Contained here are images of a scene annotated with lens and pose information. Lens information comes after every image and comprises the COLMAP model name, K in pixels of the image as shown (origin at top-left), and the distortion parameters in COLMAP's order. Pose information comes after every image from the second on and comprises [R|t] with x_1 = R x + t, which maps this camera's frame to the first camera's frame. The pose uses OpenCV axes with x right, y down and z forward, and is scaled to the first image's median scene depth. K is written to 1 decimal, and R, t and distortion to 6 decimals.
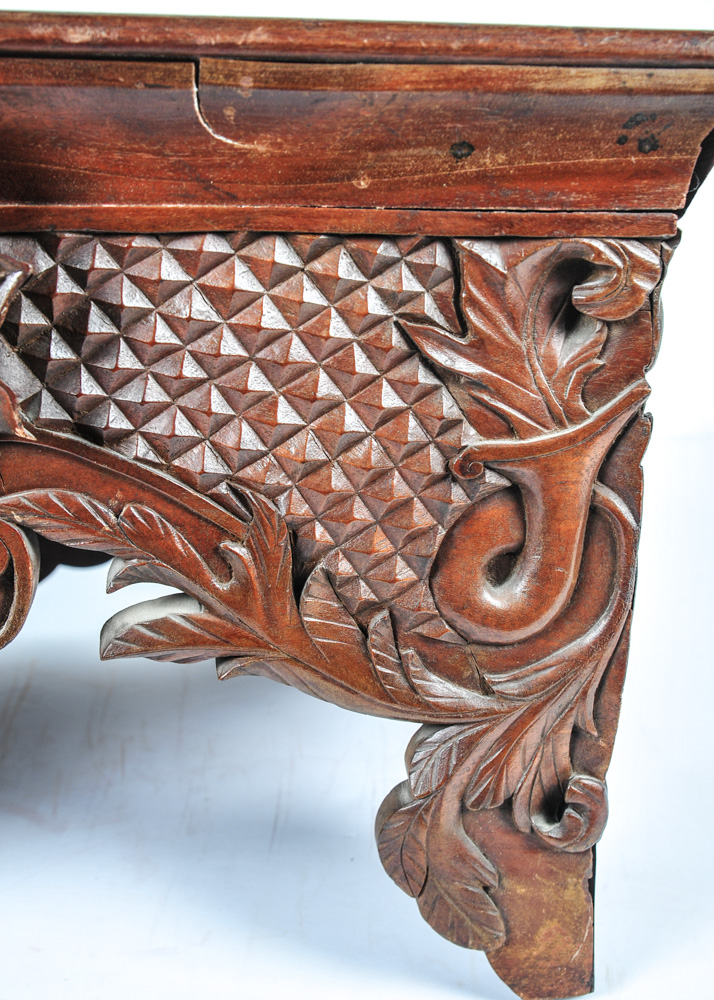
lens RADIAL K [[1364.5, 0, 365.6], [0, 1364.5, 503.4], [0, 0, 1]] dist [-0.003729, 0.000000]
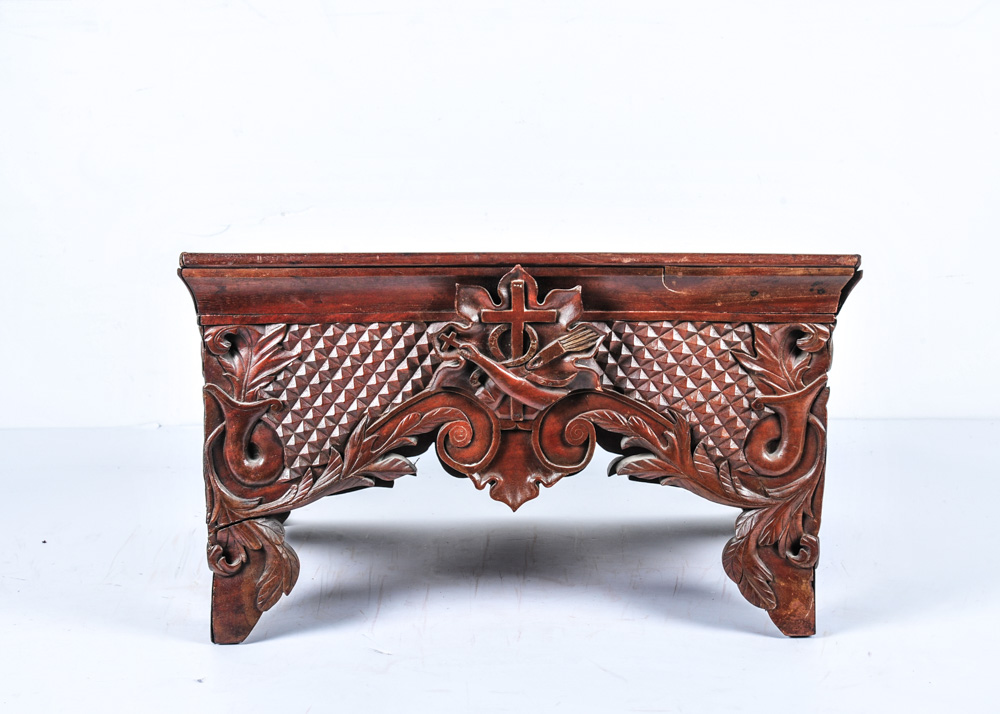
lens RADIAL K [[2167.1, 0, 428.1], [0, 2167.1, 354.1], [0, 0, 1]] dist [0.039515, 0.000000]
pose [[0.988025, 0.015091, -0.153551, 0.095038], [-0.029559, 0.995285, -0.092380, 0.308841], [0.151433, 0.095813, 0.983813, -3.564816]]
